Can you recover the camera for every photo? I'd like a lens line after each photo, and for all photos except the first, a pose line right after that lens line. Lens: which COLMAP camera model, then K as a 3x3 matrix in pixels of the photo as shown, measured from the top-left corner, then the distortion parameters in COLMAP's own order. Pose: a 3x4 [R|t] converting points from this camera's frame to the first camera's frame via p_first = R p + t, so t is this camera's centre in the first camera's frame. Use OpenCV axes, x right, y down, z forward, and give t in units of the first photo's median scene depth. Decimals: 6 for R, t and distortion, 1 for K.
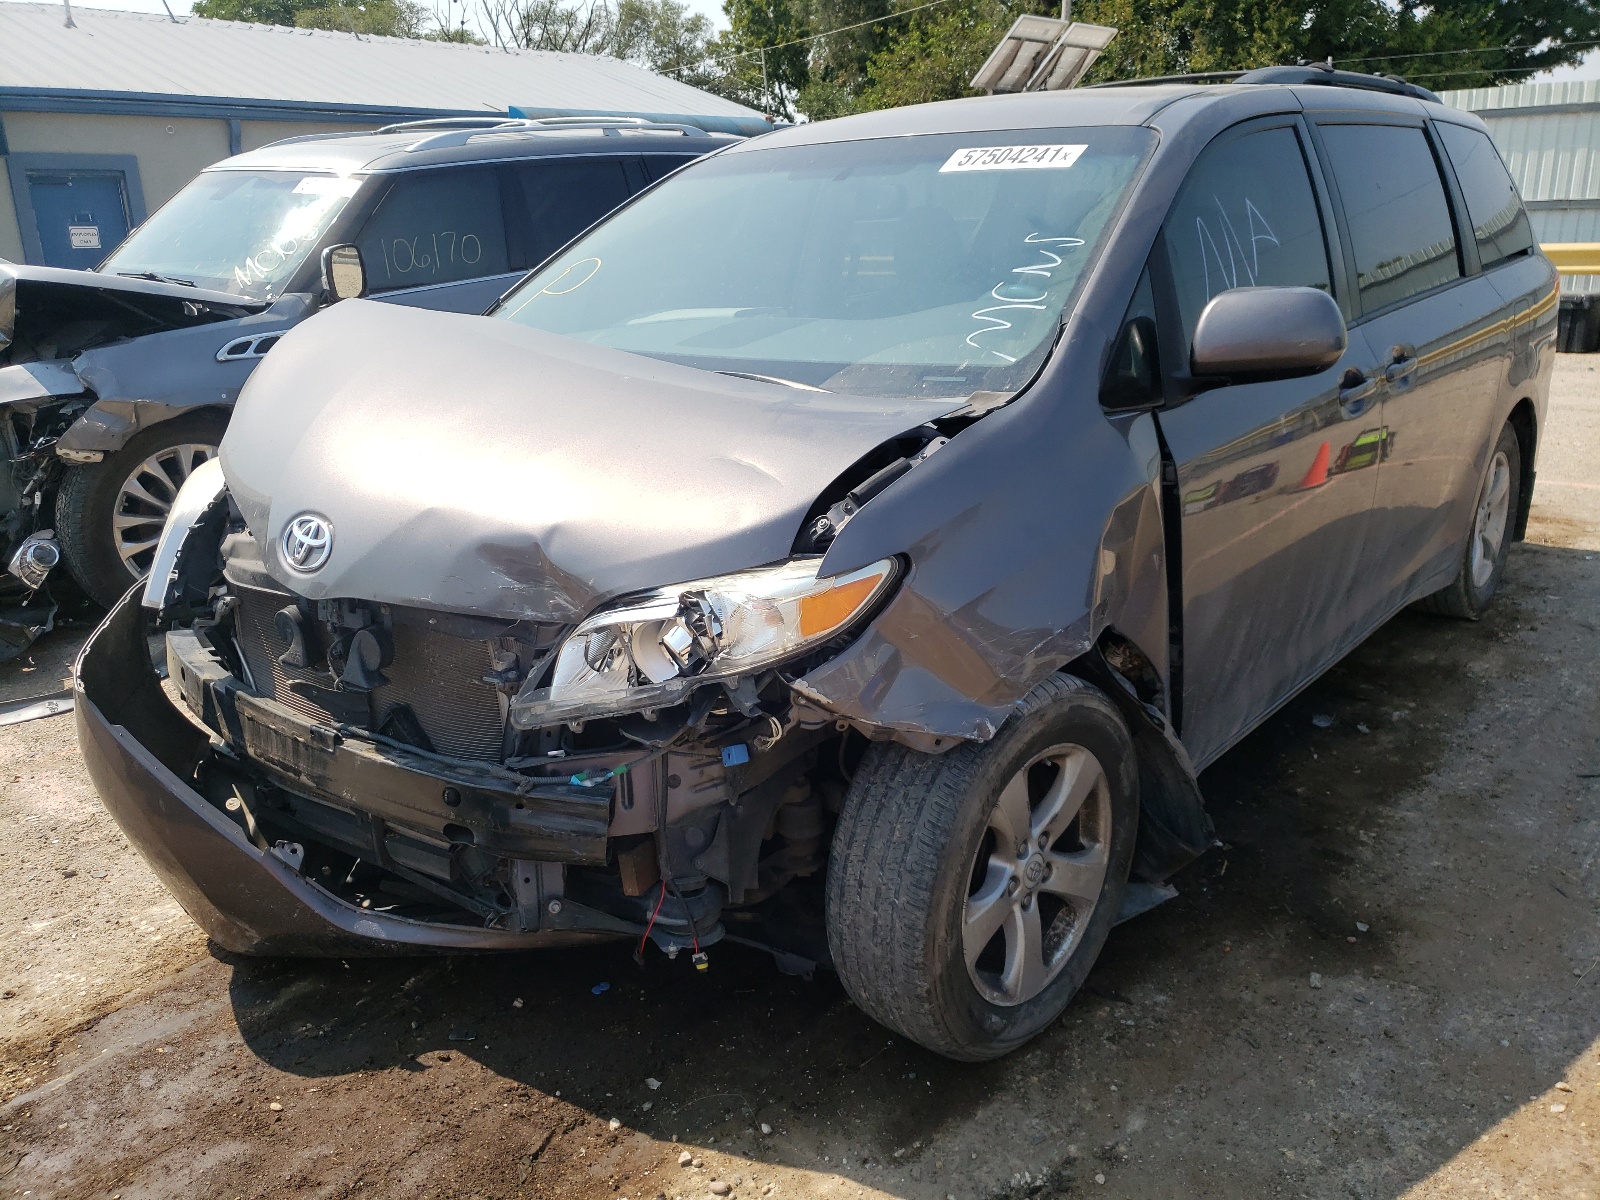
lens RADIAL K [[1214.6, 0, 804.4], [0, 1214.6, 599.1], [0, 0, 1]] dist [0.029190, -0.009633]
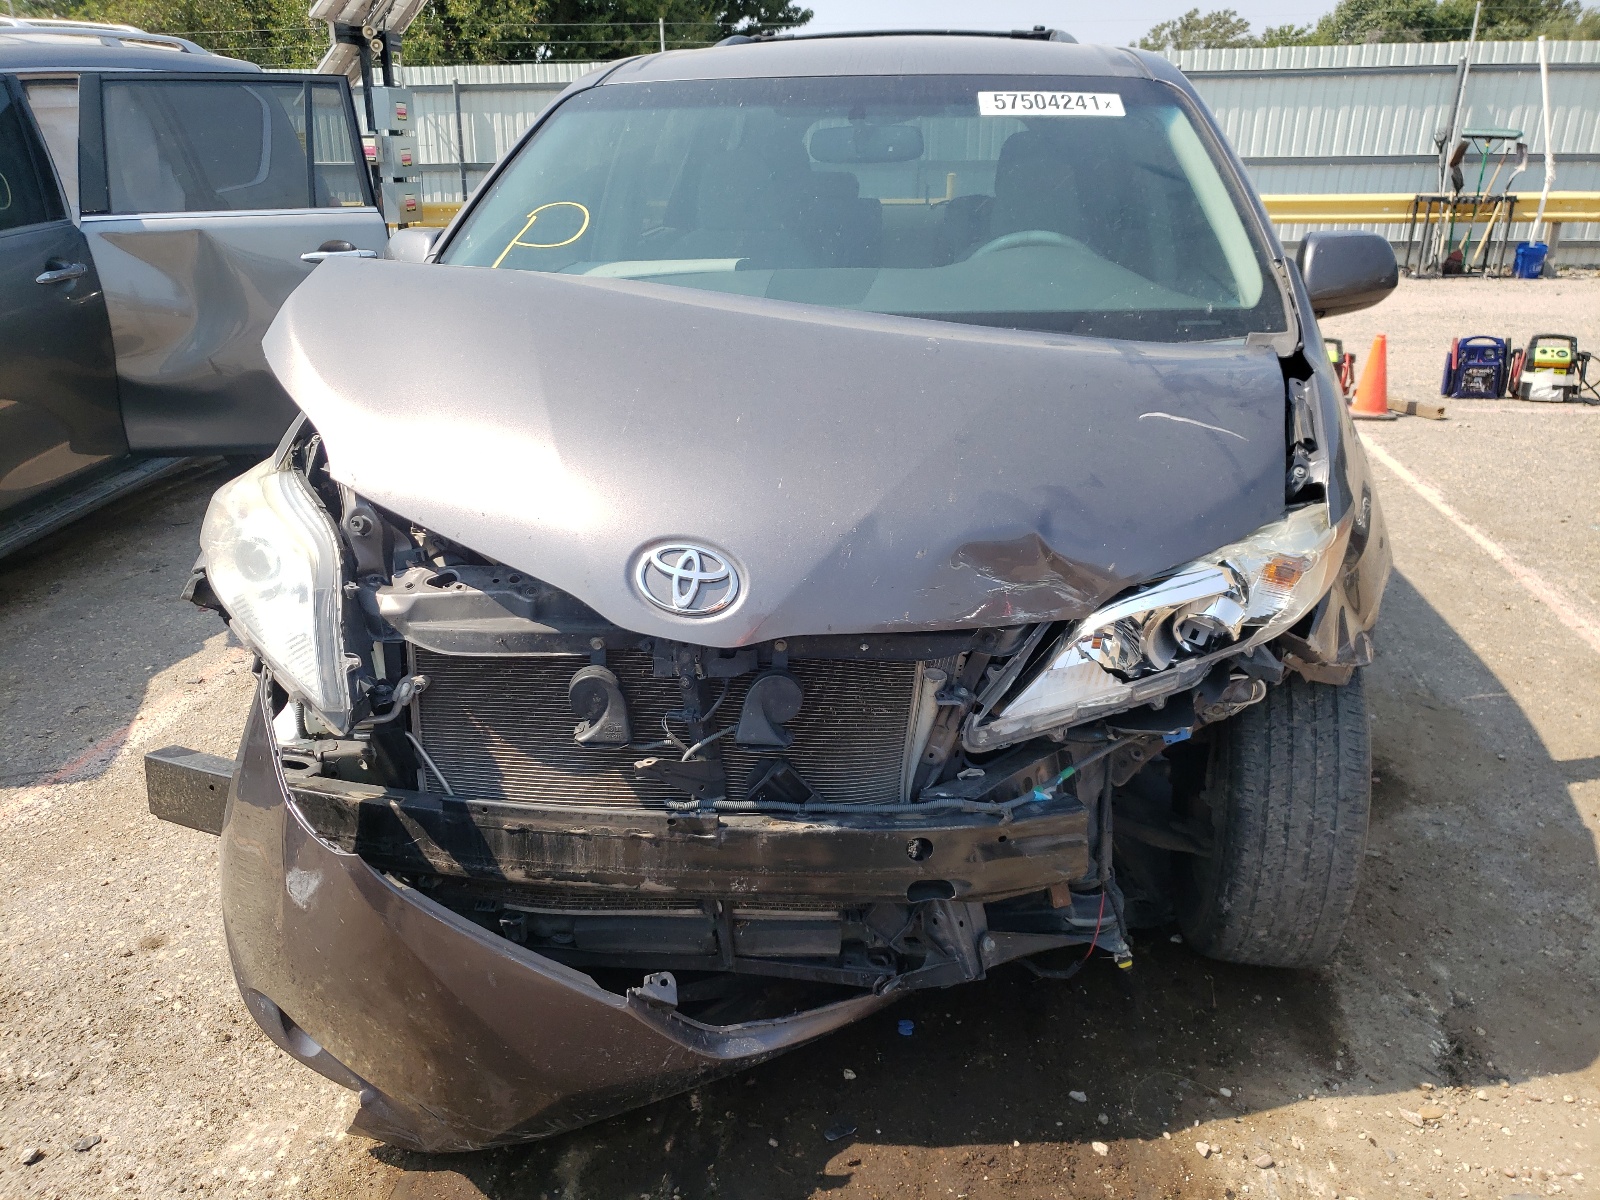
lens RADIAL K [[1214.6, 0, 797.8], [0, 1214.6, 601.2], [0, 0, 1]] dist [0.029190, -0.009633]
pose [[0.850098, -0.159656, 0.501839, -0.703935], [0.140992, 0.987149, 0.075219, -0.076376], [-0.507399, 0.006811, 0.861684, 0.297059]]
